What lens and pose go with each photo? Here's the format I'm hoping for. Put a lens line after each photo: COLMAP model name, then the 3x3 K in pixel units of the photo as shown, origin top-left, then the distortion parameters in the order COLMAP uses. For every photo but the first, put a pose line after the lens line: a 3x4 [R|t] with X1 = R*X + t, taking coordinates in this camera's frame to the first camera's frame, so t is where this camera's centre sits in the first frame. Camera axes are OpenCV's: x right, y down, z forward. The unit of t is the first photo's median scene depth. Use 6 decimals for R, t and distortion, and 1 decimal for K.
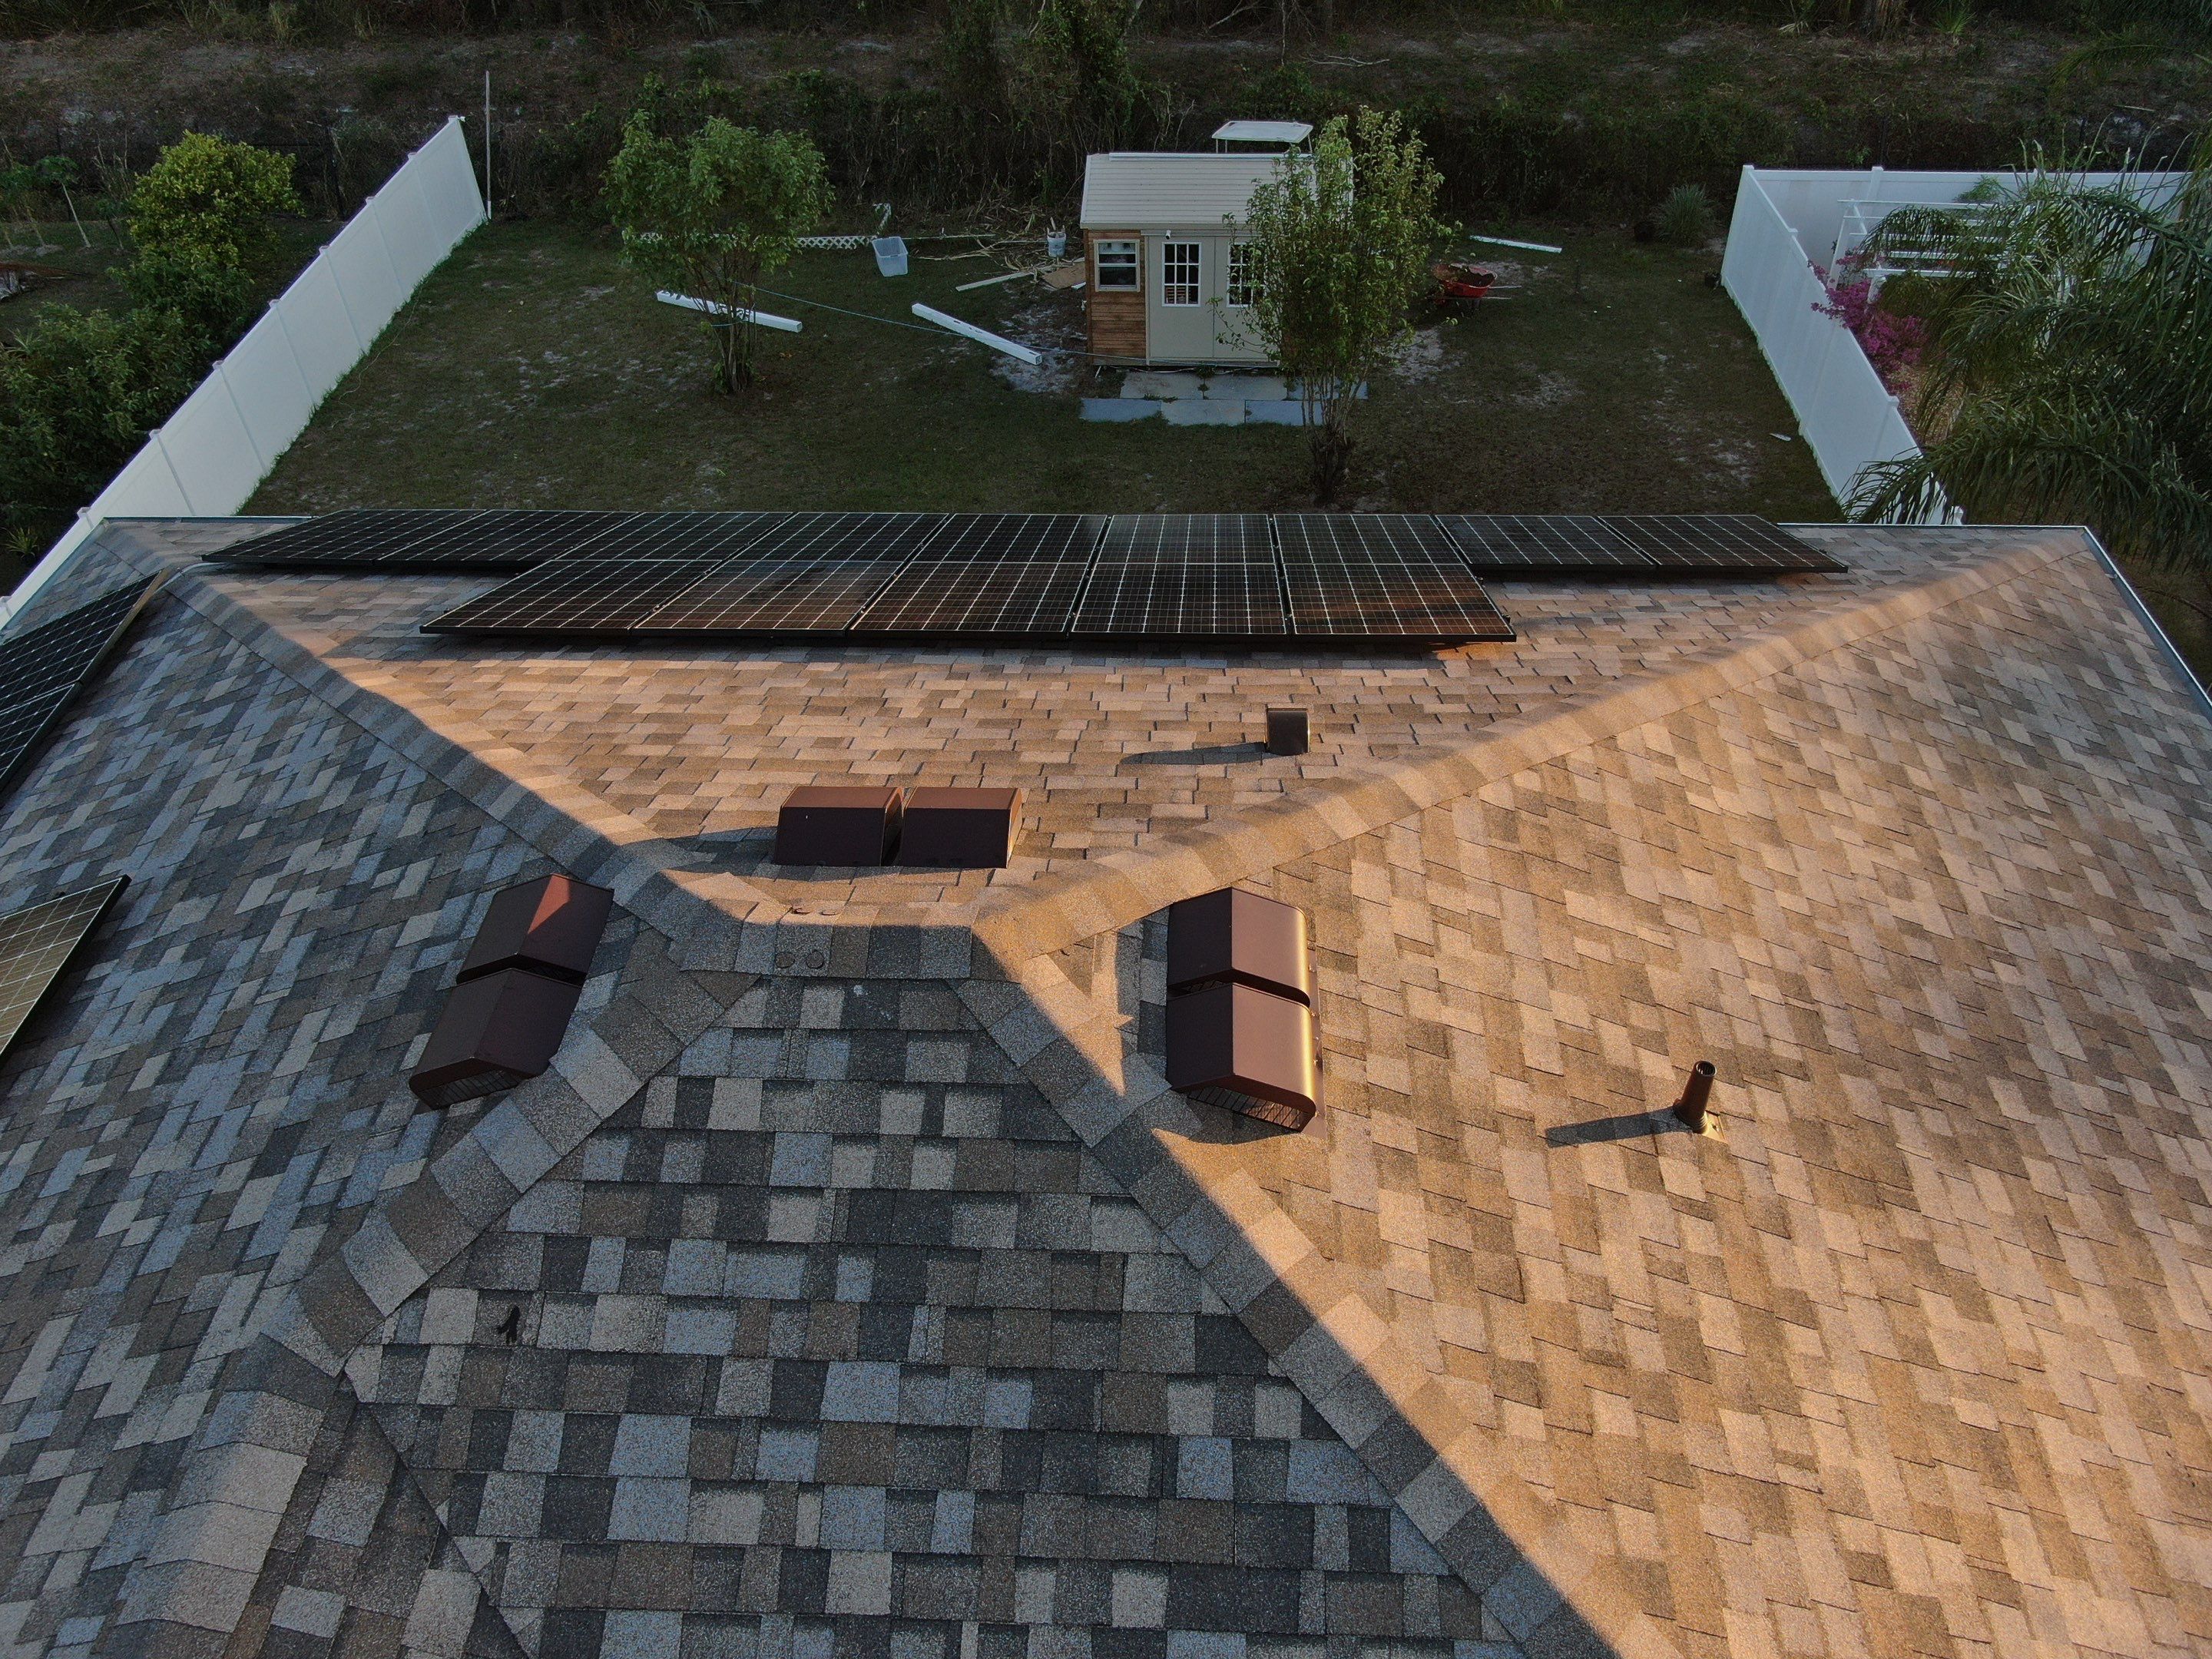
lens RADIAL K [[1693.1, 0, 1113.2], [0, 1693.1, 828.4], [0, 0, 1]] dist [-0.019591, 0.009600]
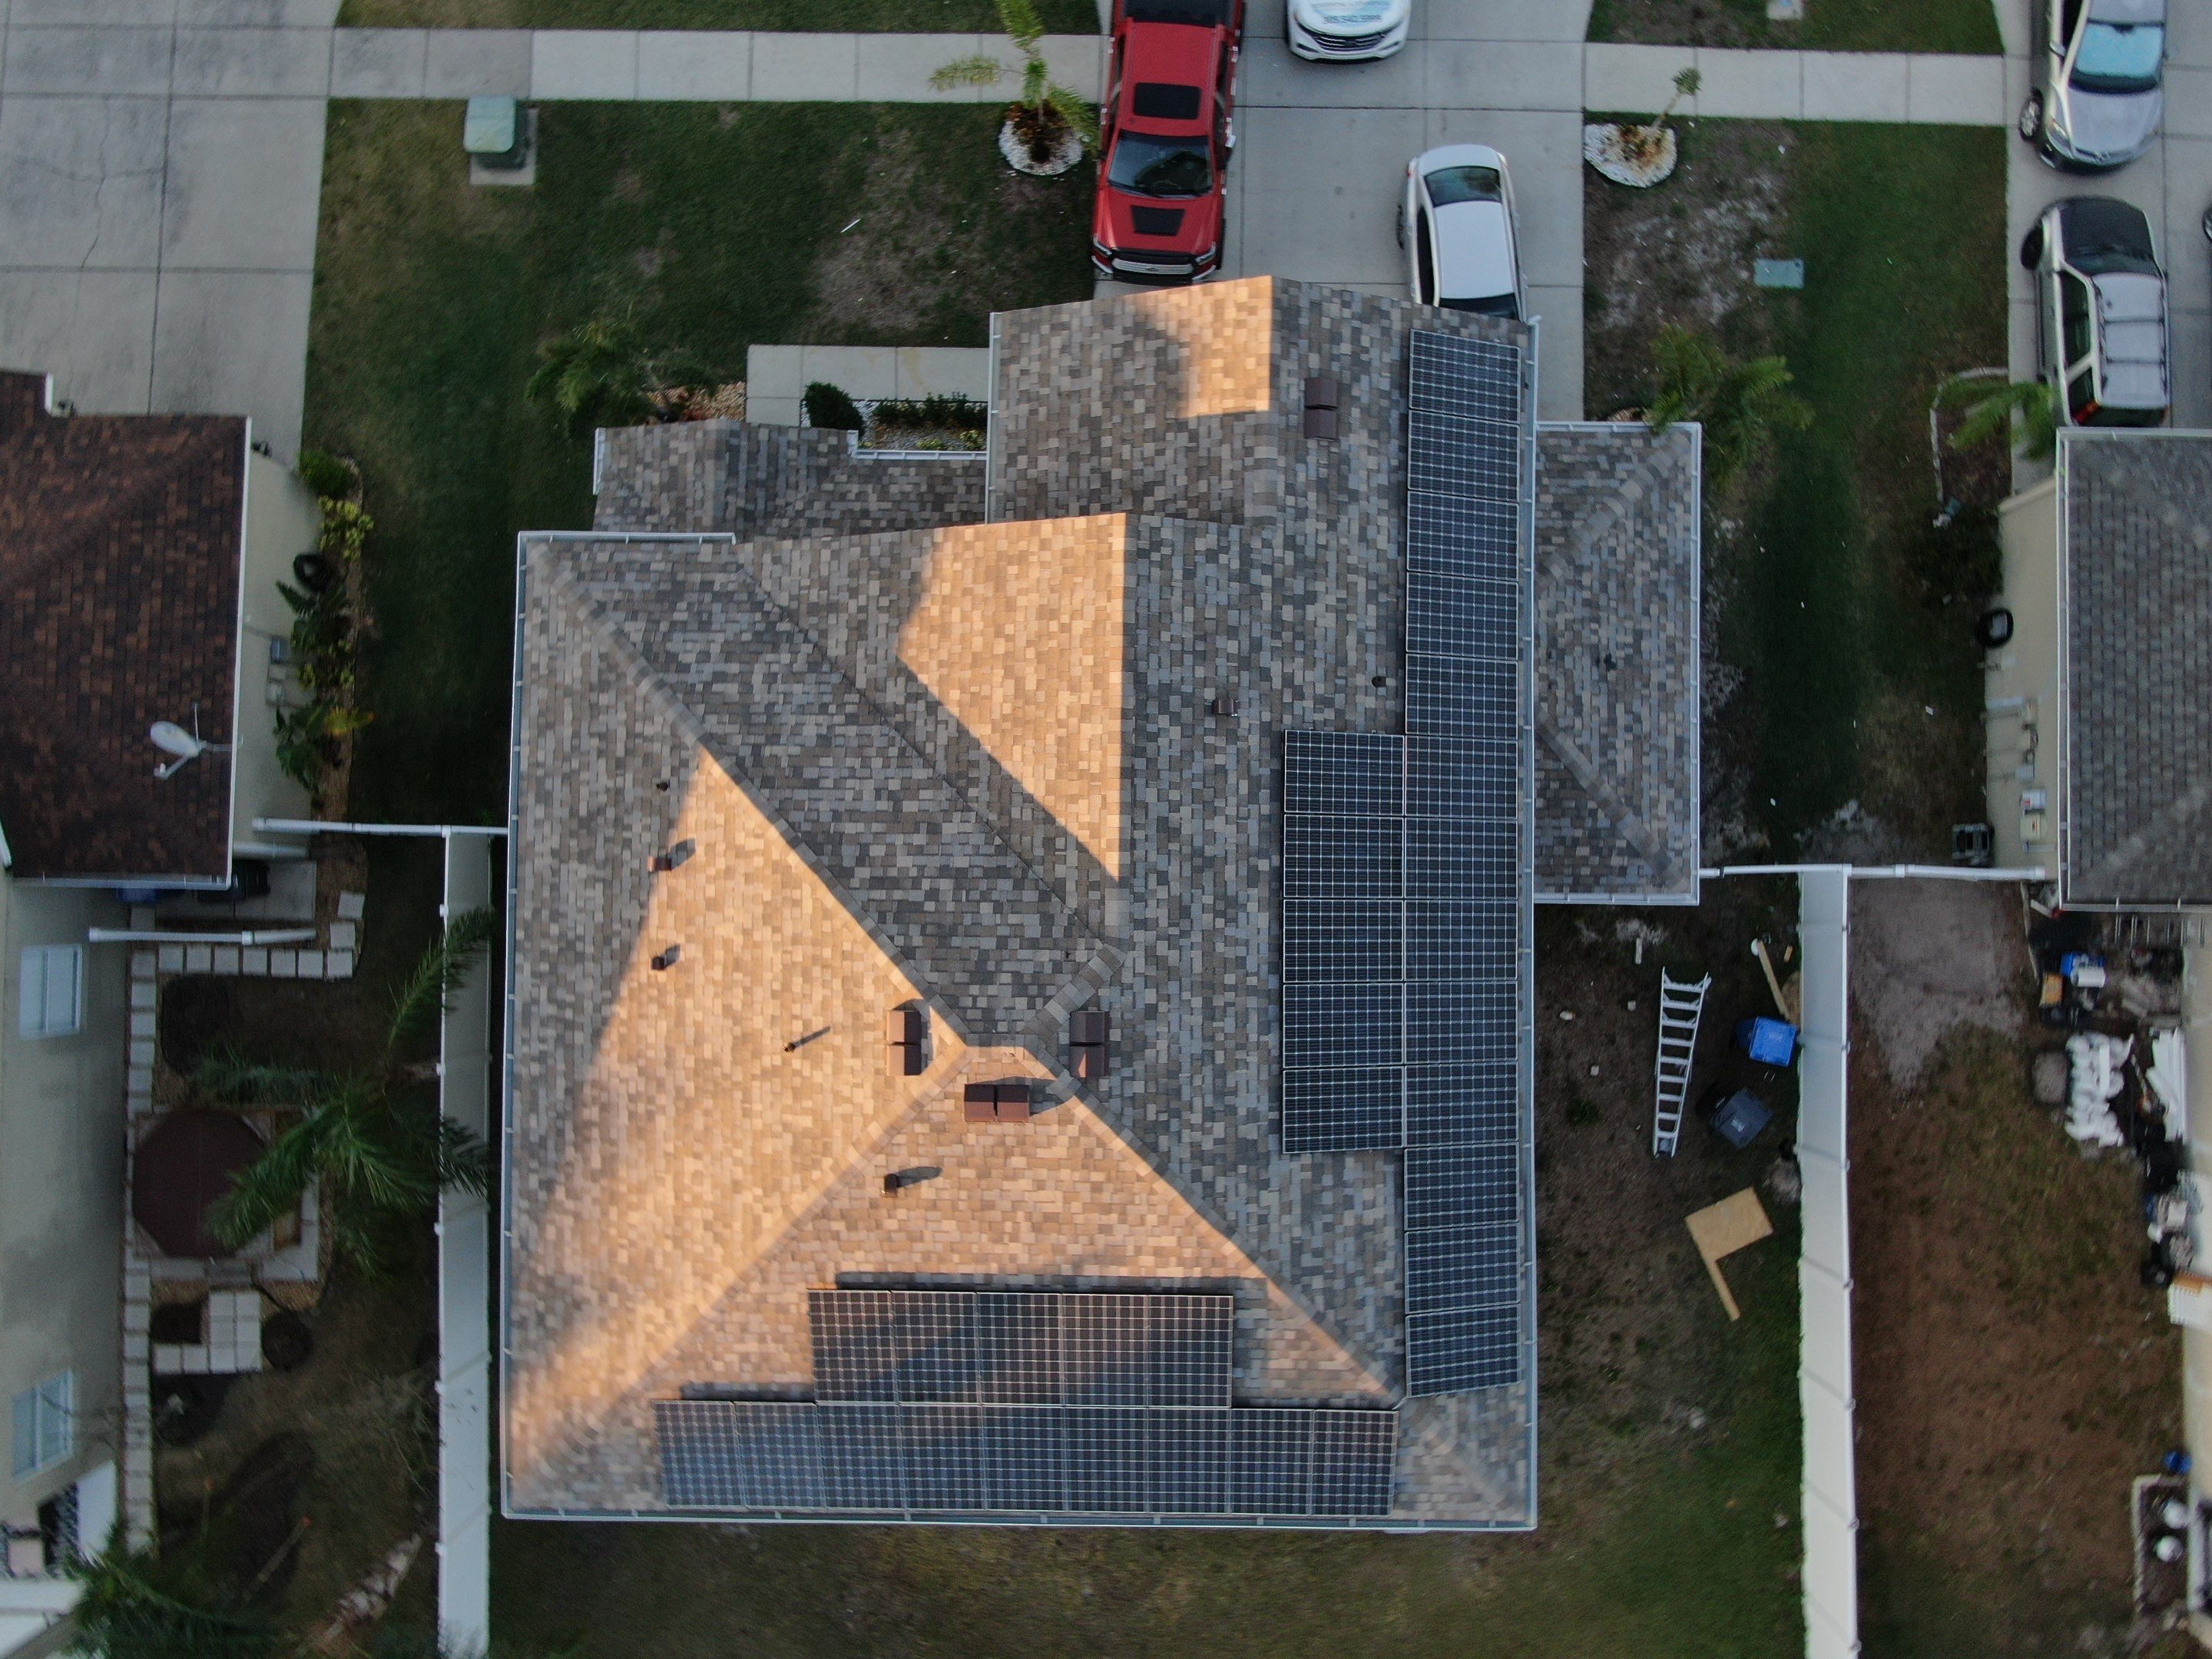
lens RADIAL K [[1728.8, 0, 1174.8], [0, 1728.8, 817.8], [0, 0, 1]] dist [-0.091696, 0.103019]
pose [[-0.998775, 0.043285, 0.023979, -0.723295], [-0.009457, -0.642624, 0.766123, -2.822110], [0.048571, 0.764958, 0.642246, -2.086956]]
